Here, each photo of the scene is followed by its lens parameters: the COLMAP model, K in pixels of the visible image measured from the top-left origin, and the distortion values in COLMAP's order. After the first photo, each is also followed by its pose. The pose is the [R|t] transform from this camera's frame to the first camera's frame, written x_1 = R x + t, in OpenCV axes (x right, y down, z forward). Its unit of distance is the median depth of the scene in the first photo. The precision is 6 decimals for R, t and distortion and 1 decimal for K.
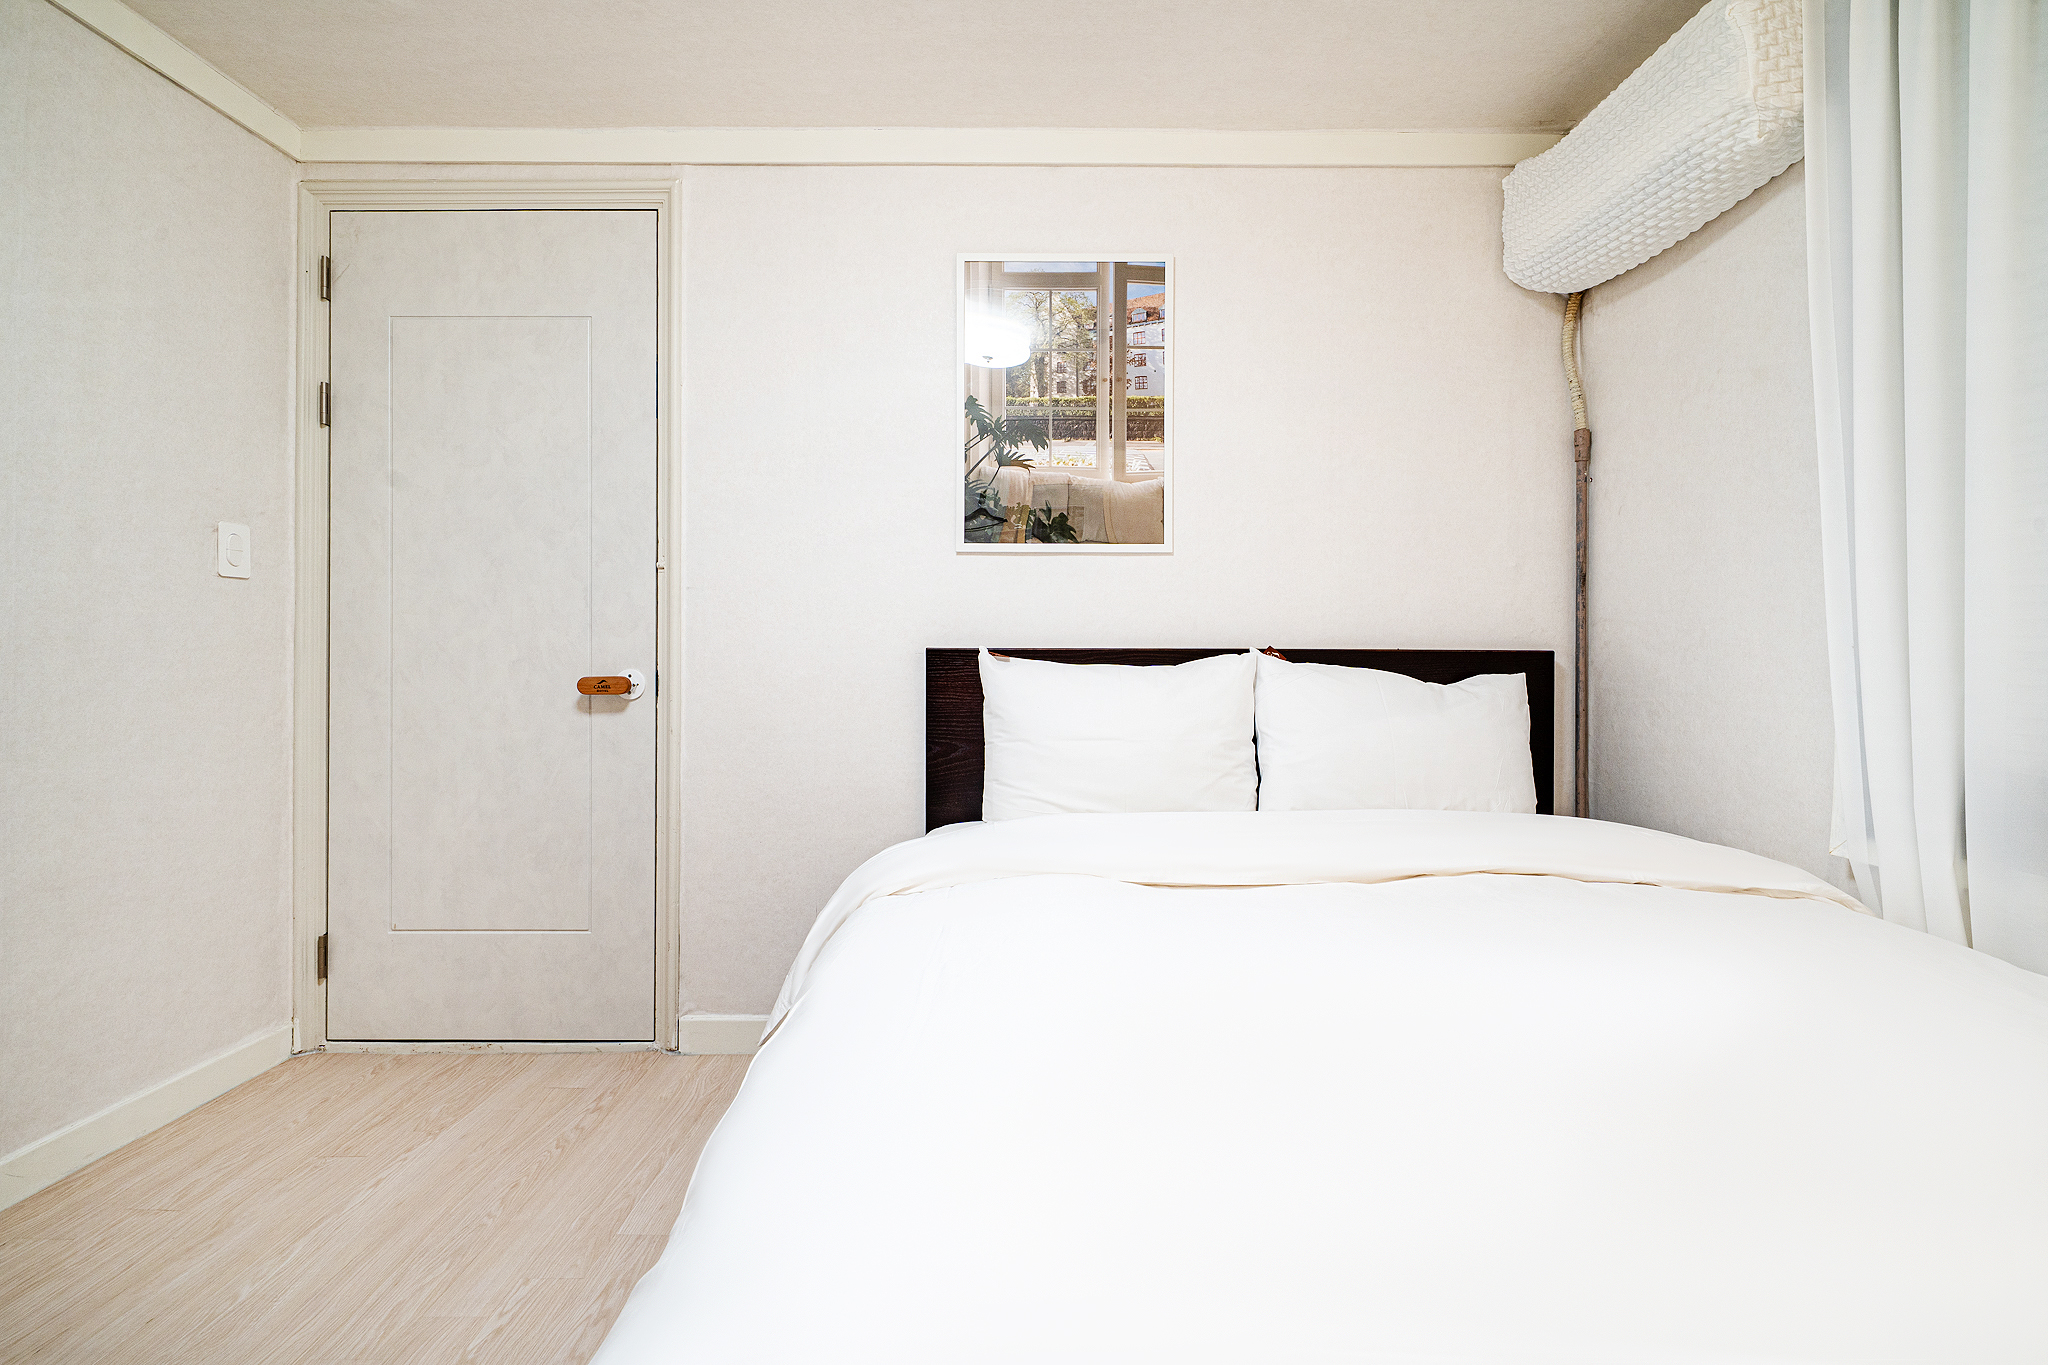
lens RADIAL K [[961.2, 0, 1057.8], [0, 961.2, 639.6], [0, 0, 1]] dist [-0.000414, -0.000523]
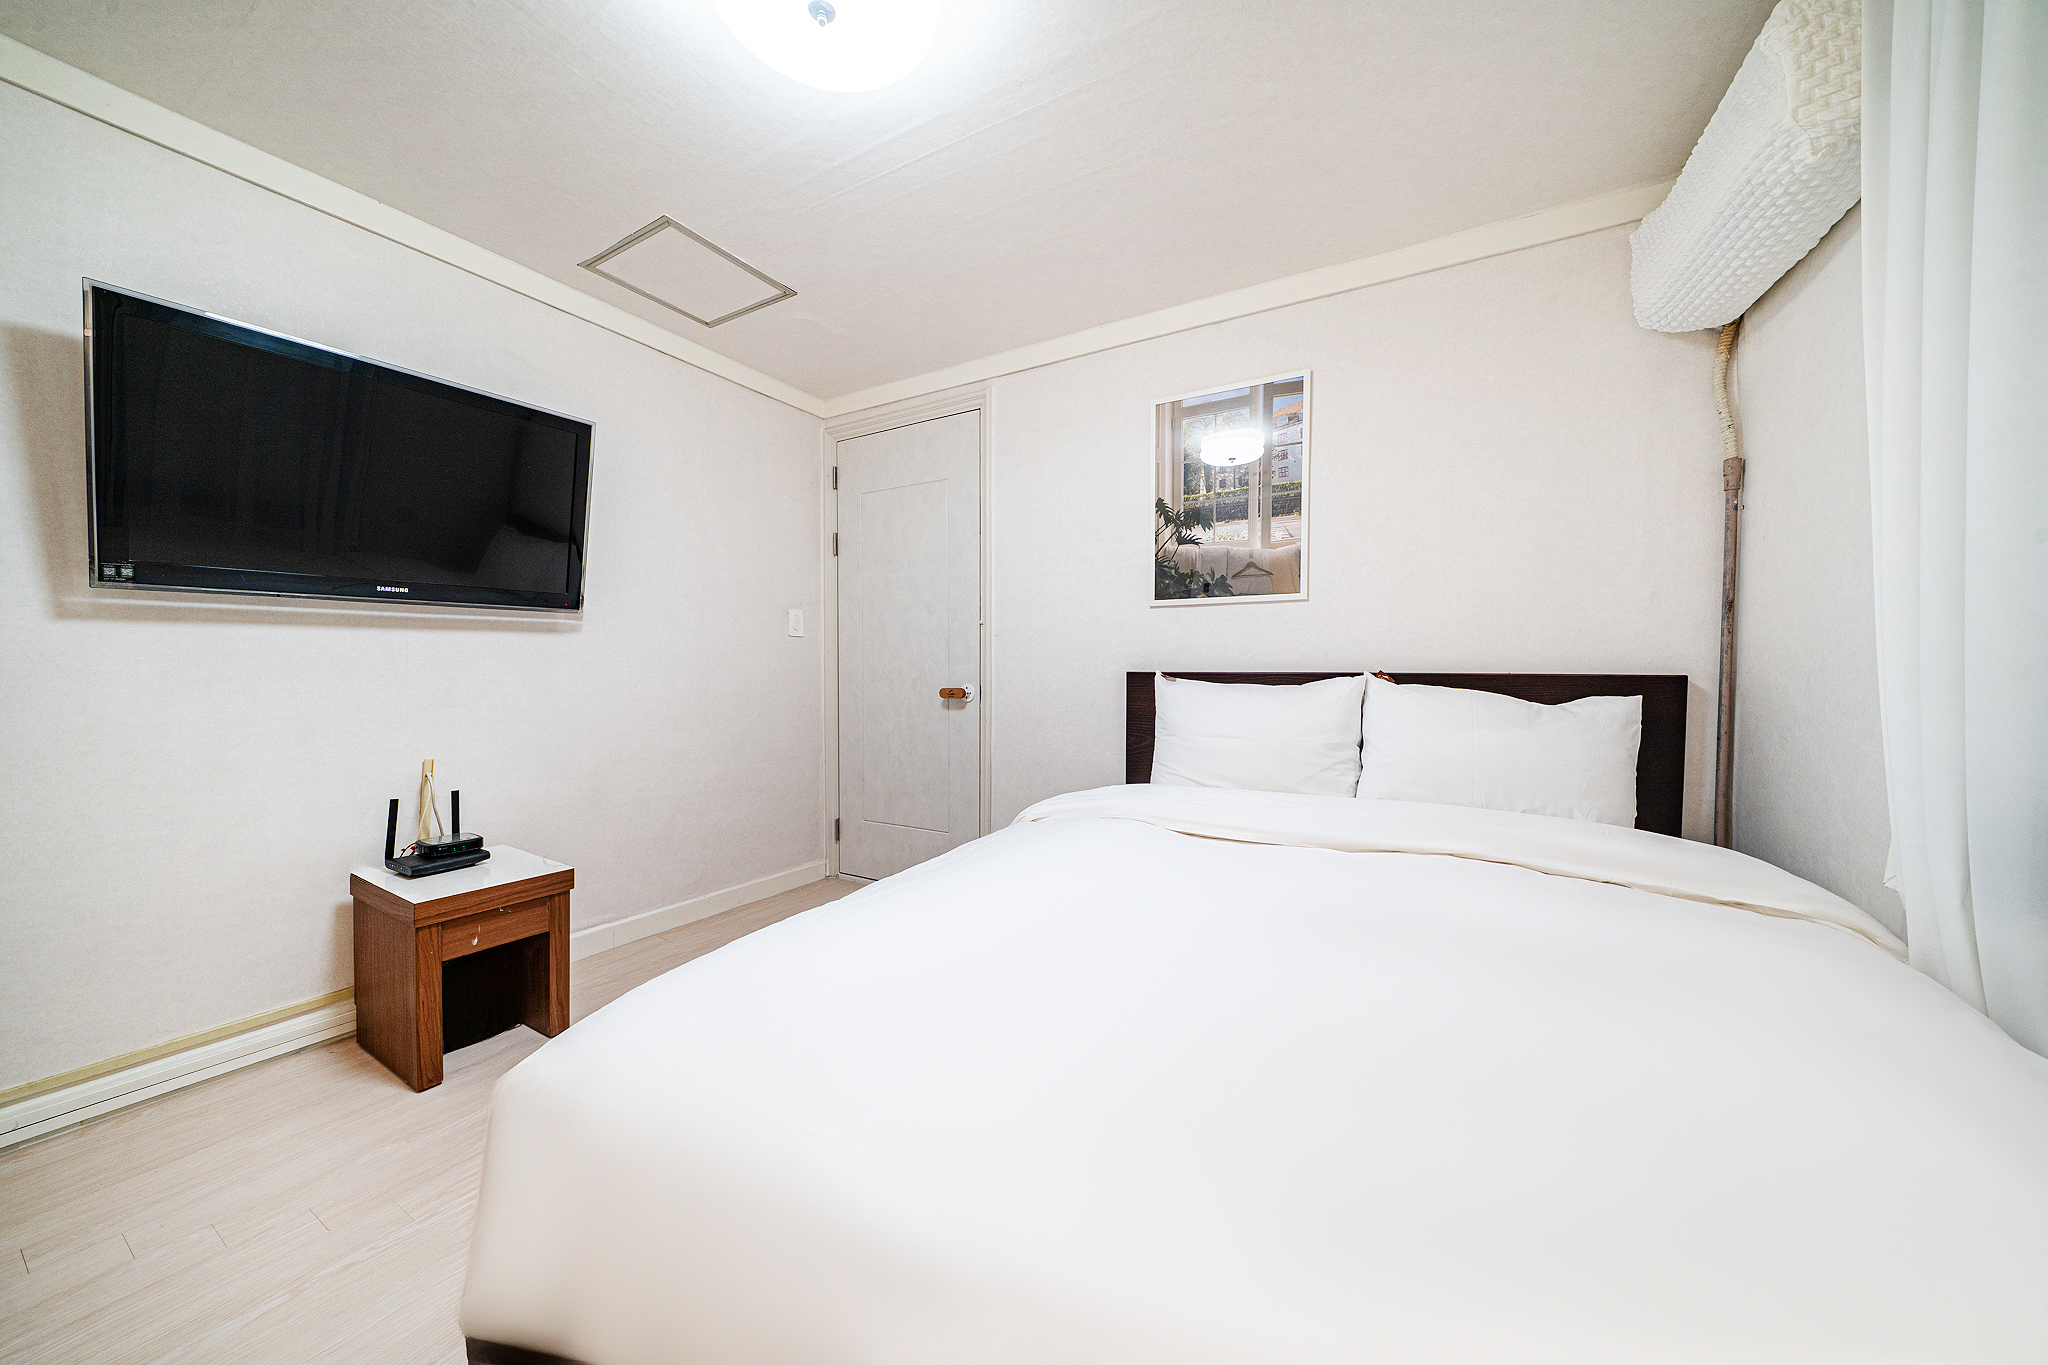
lens RADIAL K [[707.6, 0, 1022.8], [0, 707.6, 690.4], [0, 0, 1]] dist [-0.006494, -0.000143]
pose [[0.860393, 0.014739, -0.509418, 0.282960], [0.003401, 0.999393, 0.034660, -0.001137], [0.509620, -0.031553, 0.859821, -0.032703]]
